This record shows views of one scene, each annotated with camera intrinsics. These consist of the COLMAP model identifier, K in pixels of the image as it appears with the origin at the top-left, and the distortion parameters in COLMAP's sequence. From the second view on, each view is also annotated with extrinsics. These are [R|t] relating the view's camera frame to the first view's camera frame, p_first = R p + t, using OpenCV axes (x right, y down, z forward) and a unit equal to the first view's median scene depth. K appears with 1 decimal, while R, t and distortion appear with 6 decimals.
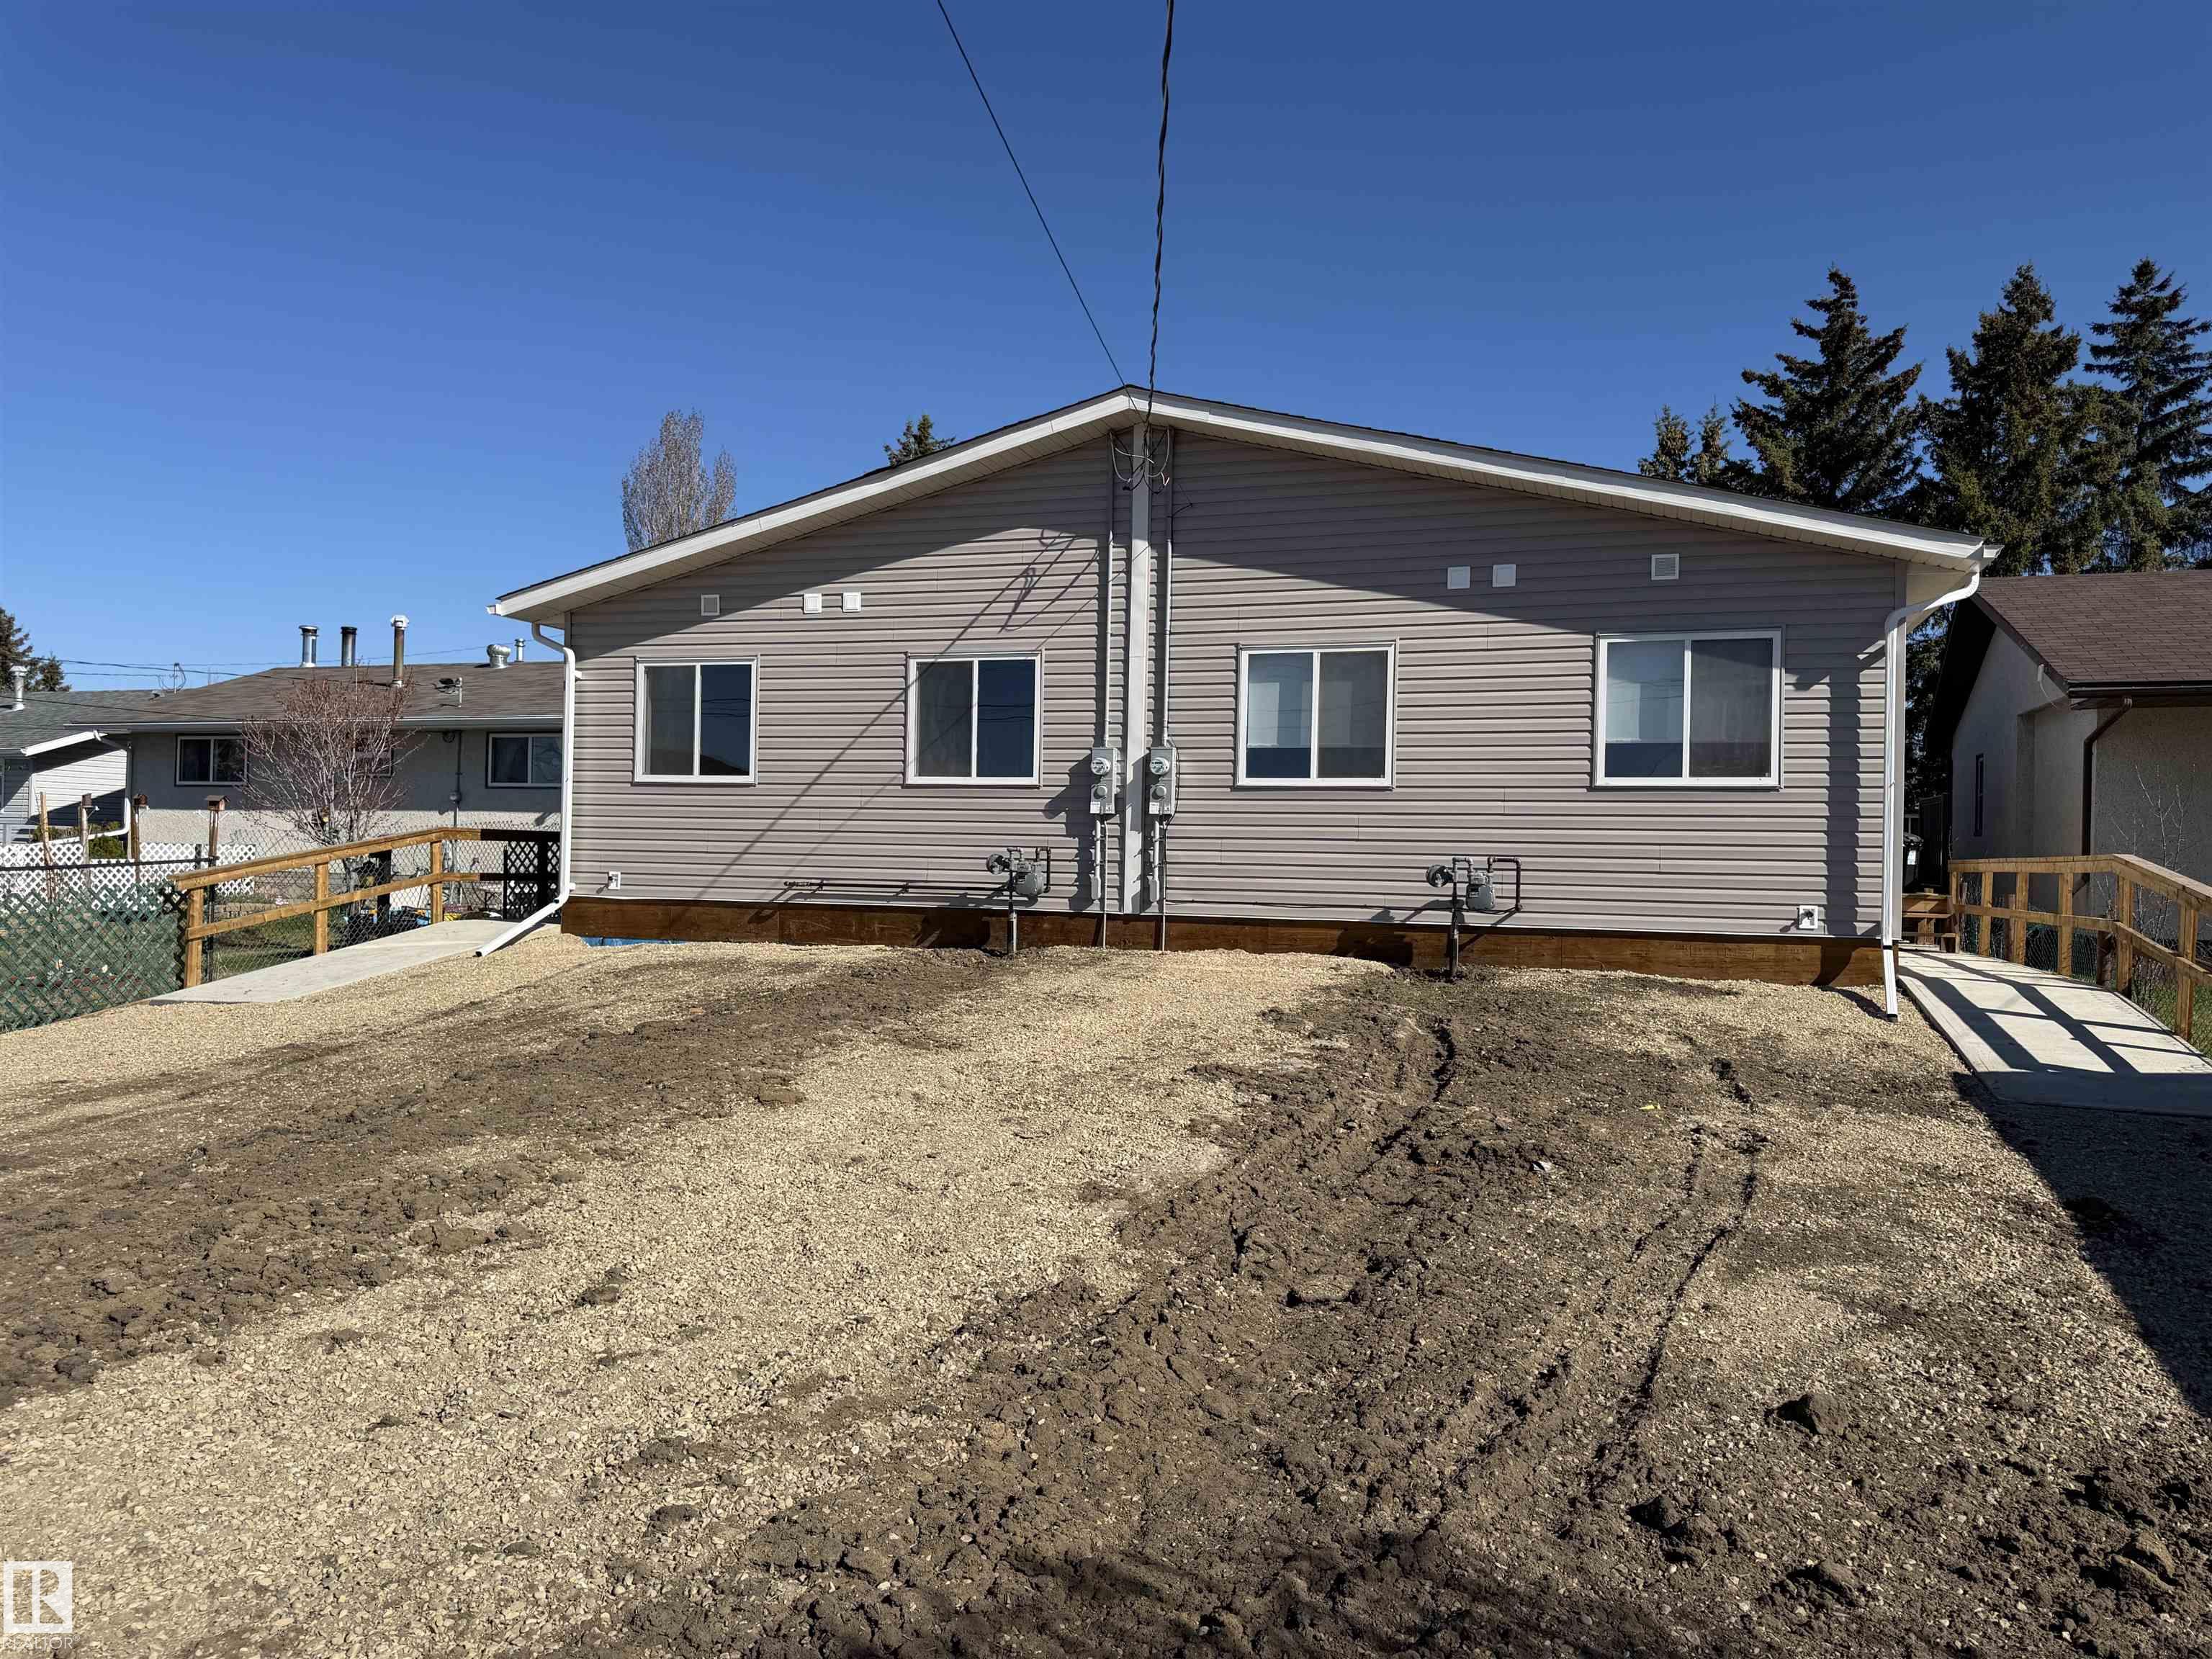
lens RADIAL K [[1555.0, 0, 1096.7], [0, 1555.0, 826.7], [0, 0, 1]] dist [0.117718, -0.141199]
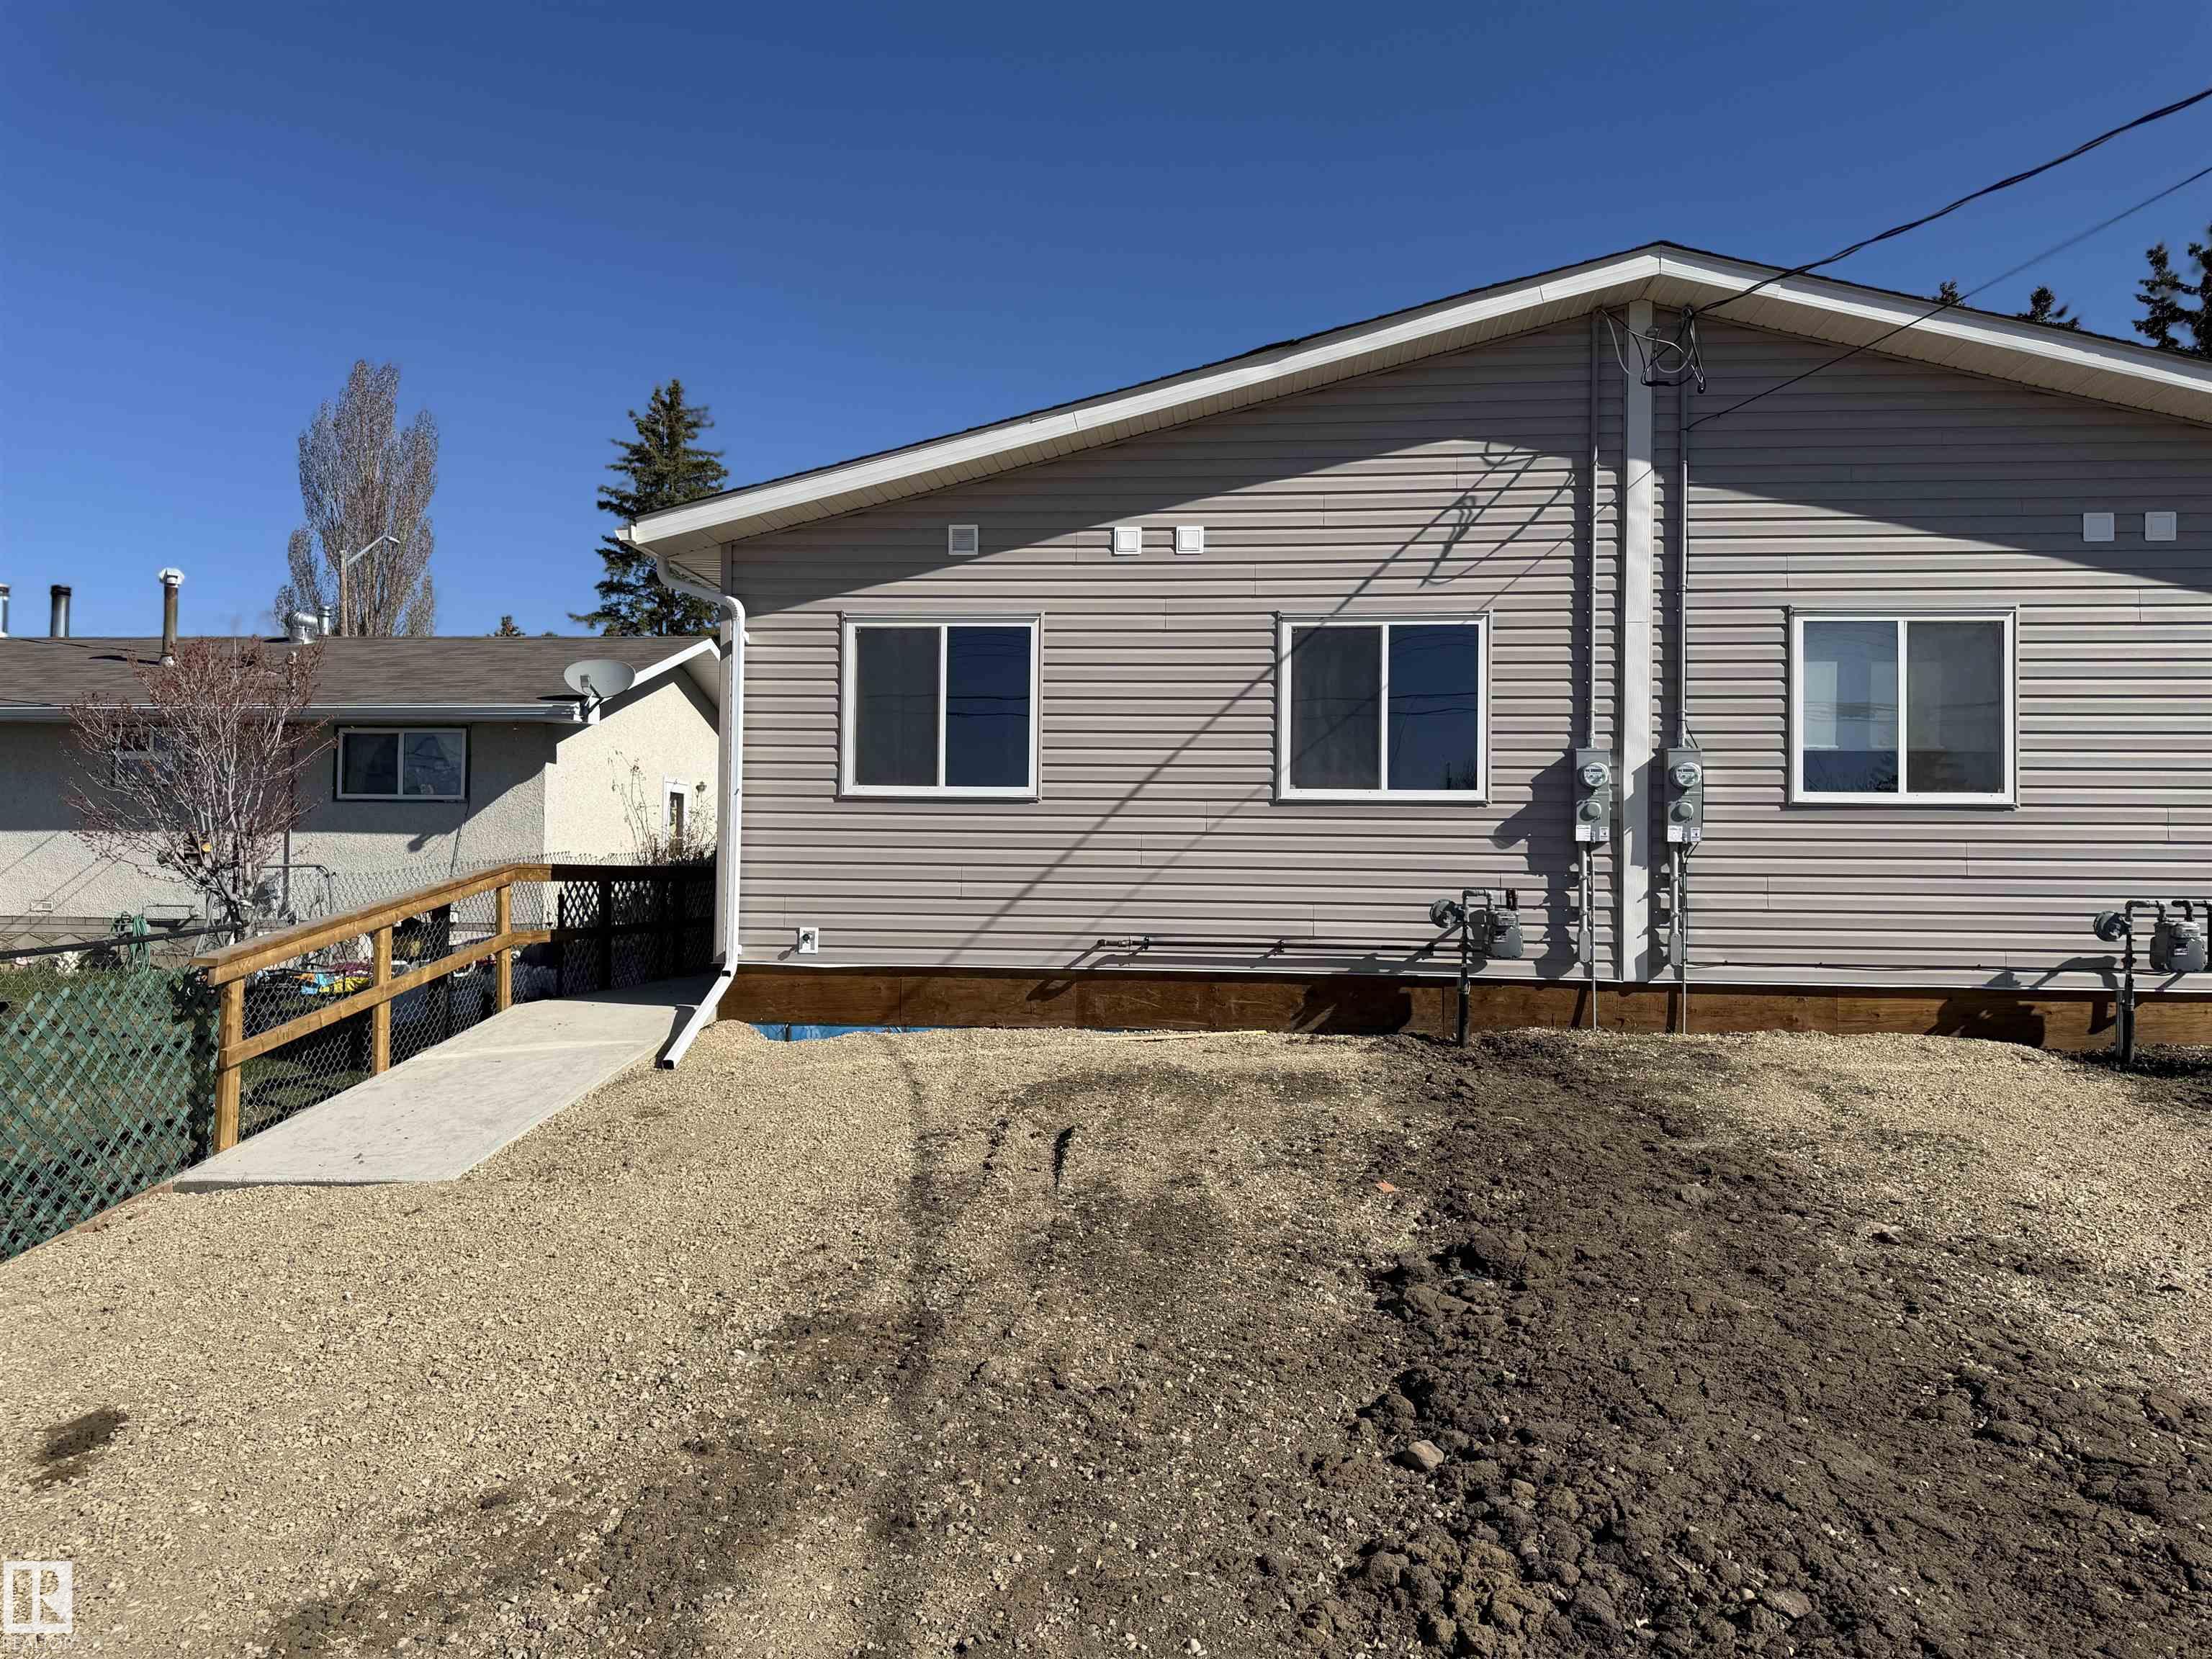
lens RADIAL K [[1560.8, 0, 1095.3], [0, 1560.8, 822.4], [0, 0, 1]] dist [0.122234, -0.216957]
pose [[0.974131, -0.002070, 0.225976, -0.374864], [0.004102, 0.999955, -0.008524, -0.011676], [-0.225948, 0.009231, 0.974096, 0.342260]]
